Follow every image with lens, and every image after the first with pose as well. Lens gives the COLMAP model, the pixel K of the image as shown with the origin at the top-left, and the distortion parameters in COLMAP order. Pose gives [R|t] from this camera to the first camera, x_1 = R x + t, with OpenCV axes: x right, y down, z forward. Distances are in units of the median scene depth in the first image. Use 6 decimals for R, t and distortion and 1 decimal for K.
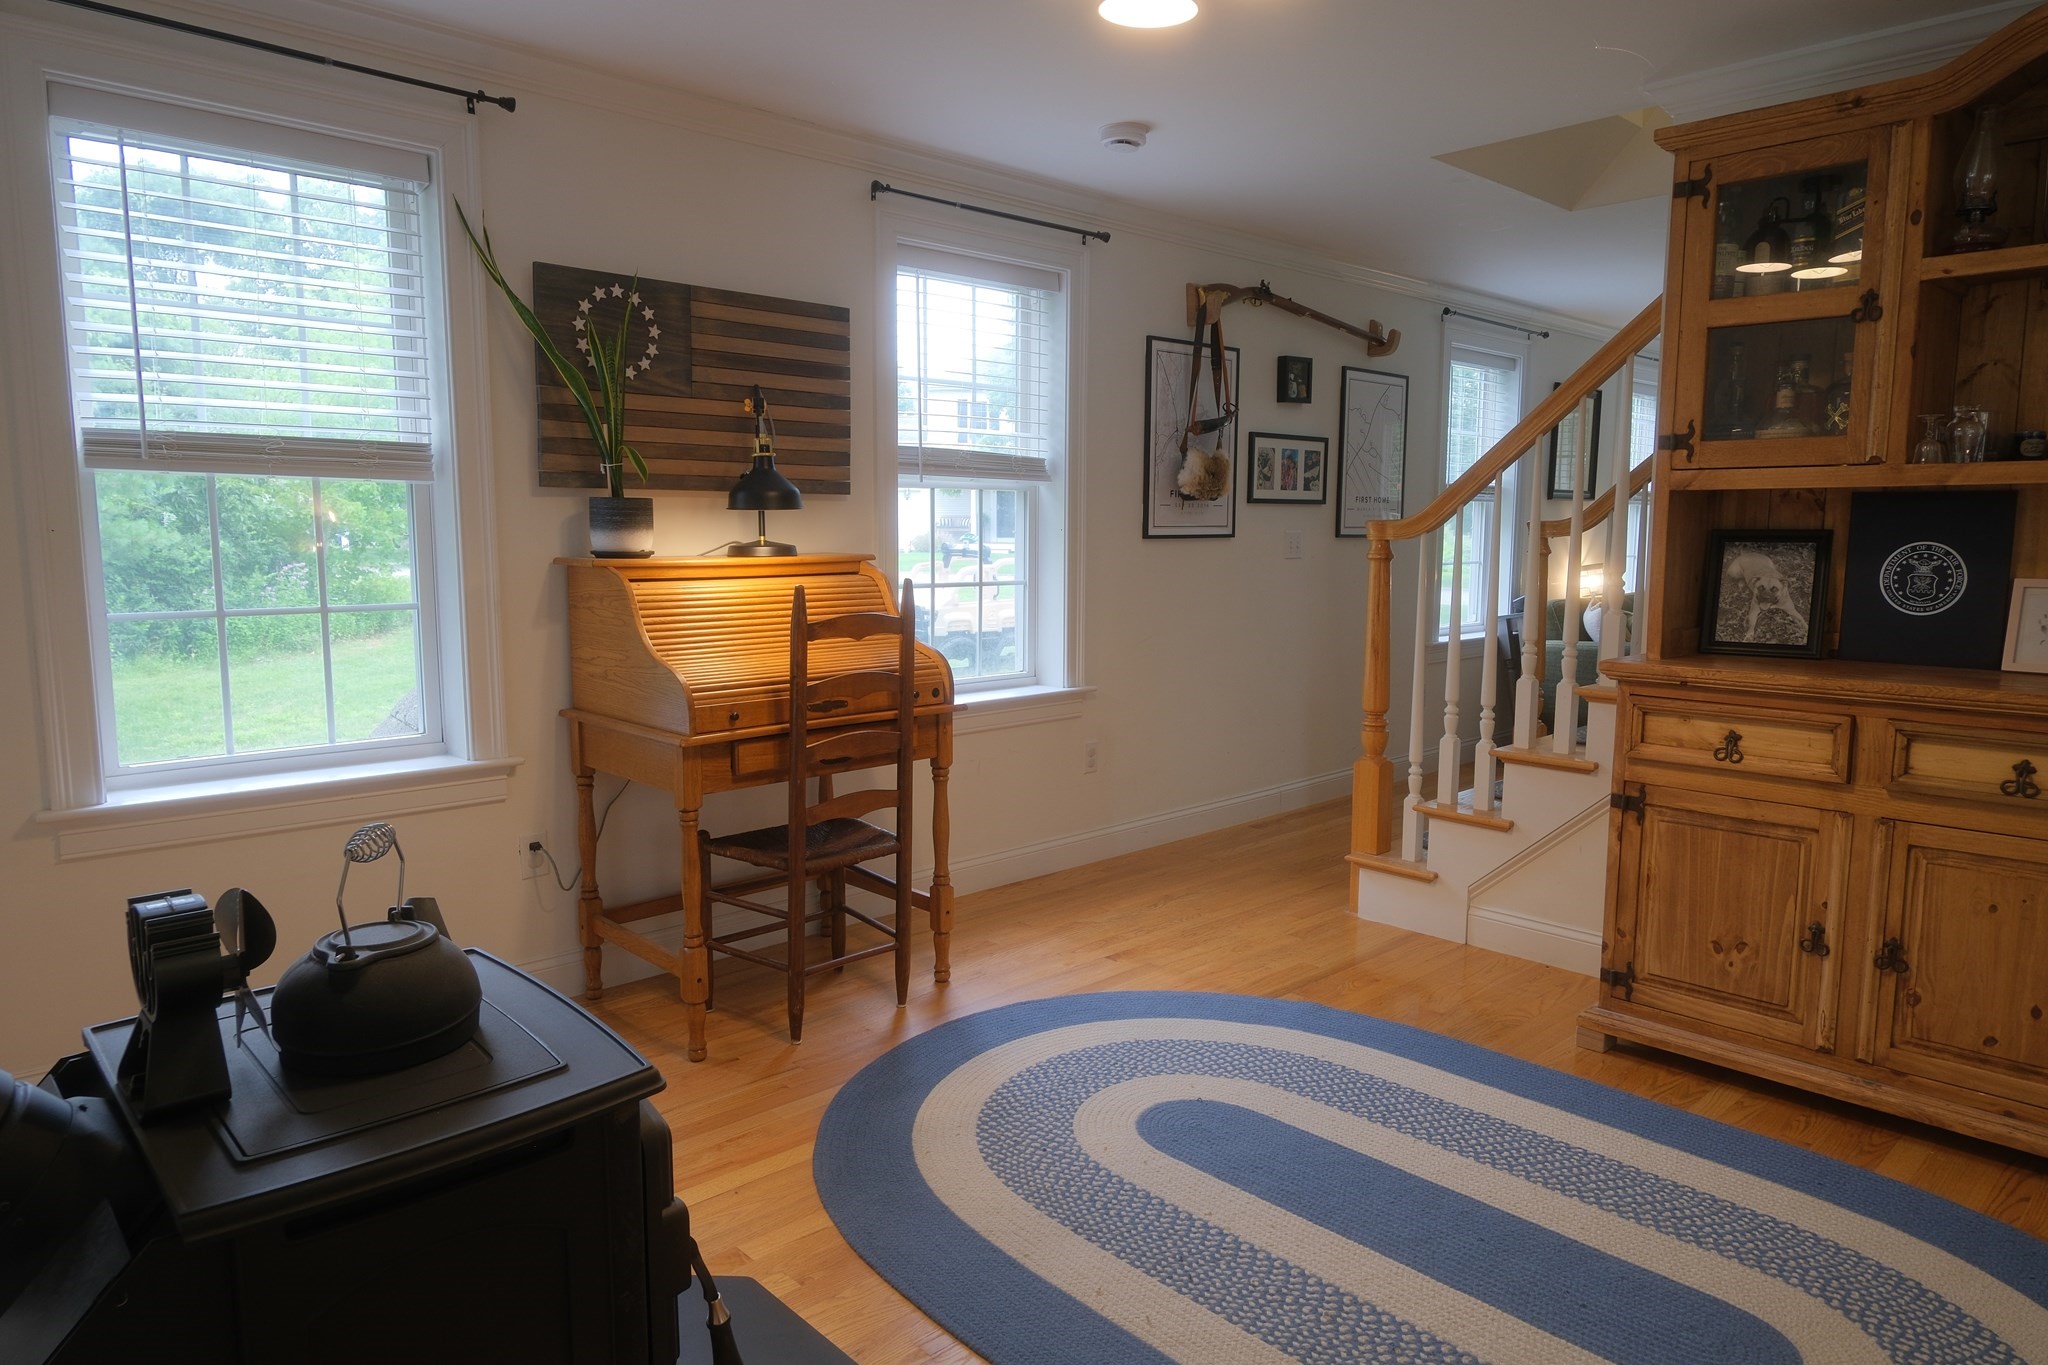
lens RADIAL K [[1292.1, 0, 1027.5], [0, 1292.1, 680.5], [0, 0, 1]] dist [-0.008398, 0.004551]
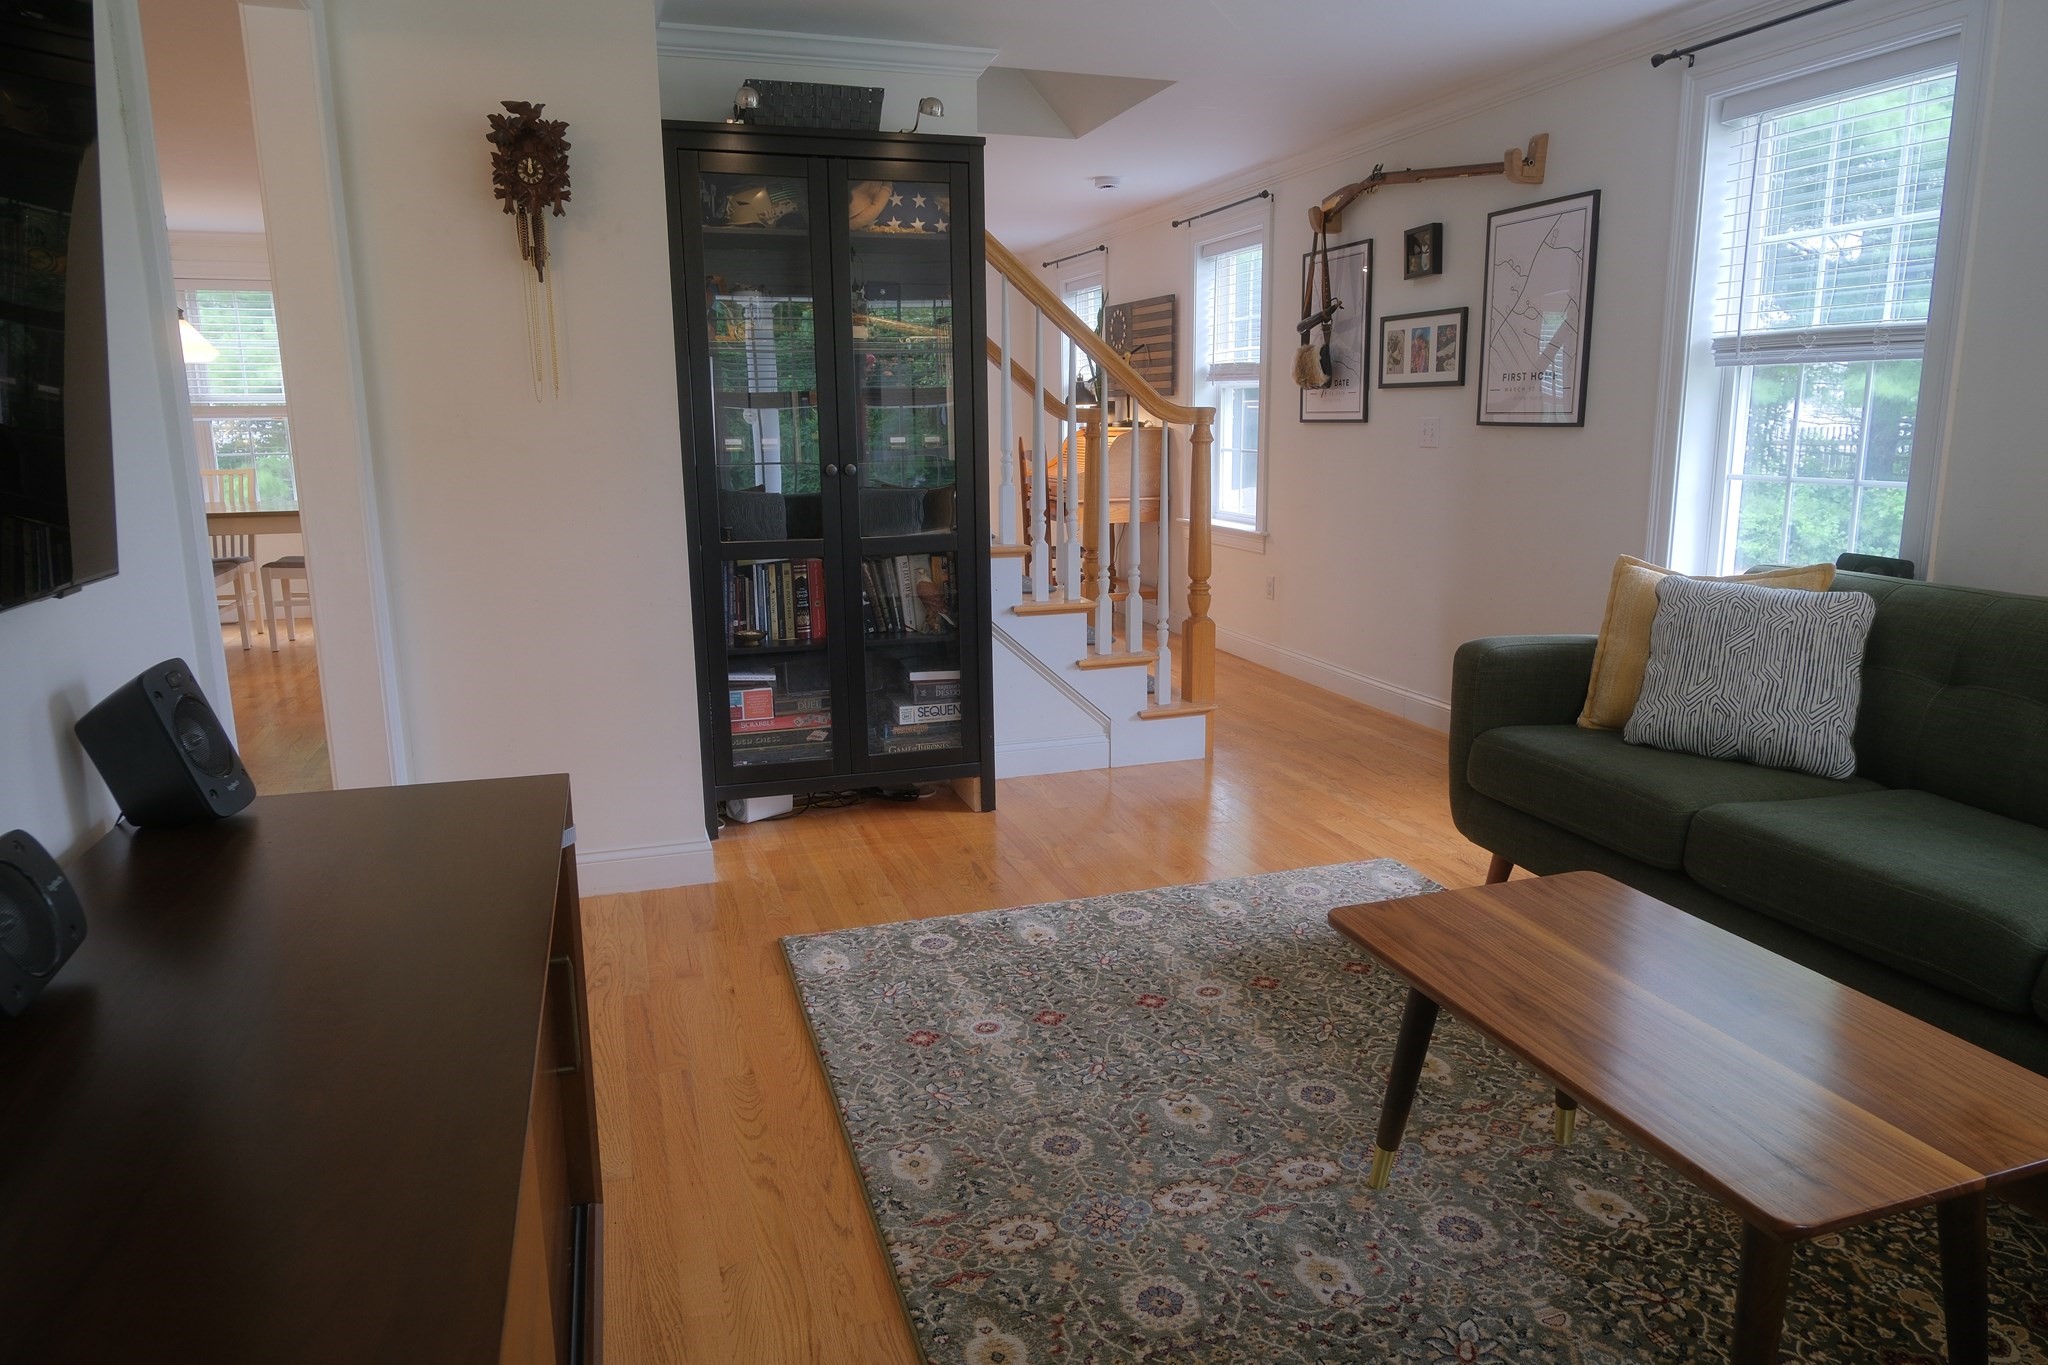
lens RADIAL K [[1292.1, 0, 1029.6], [0, 1292.1, 675.0], [0, 0, 1]] dist [-0.008398, 0.004551]
pose [[-0.442481, 0.186076, -0.877260, 1.167872], [-0.097865, 0.962374, 0.253492, -0.143933], [0.891422, 0.198019, -0.407622, 1.155838]]
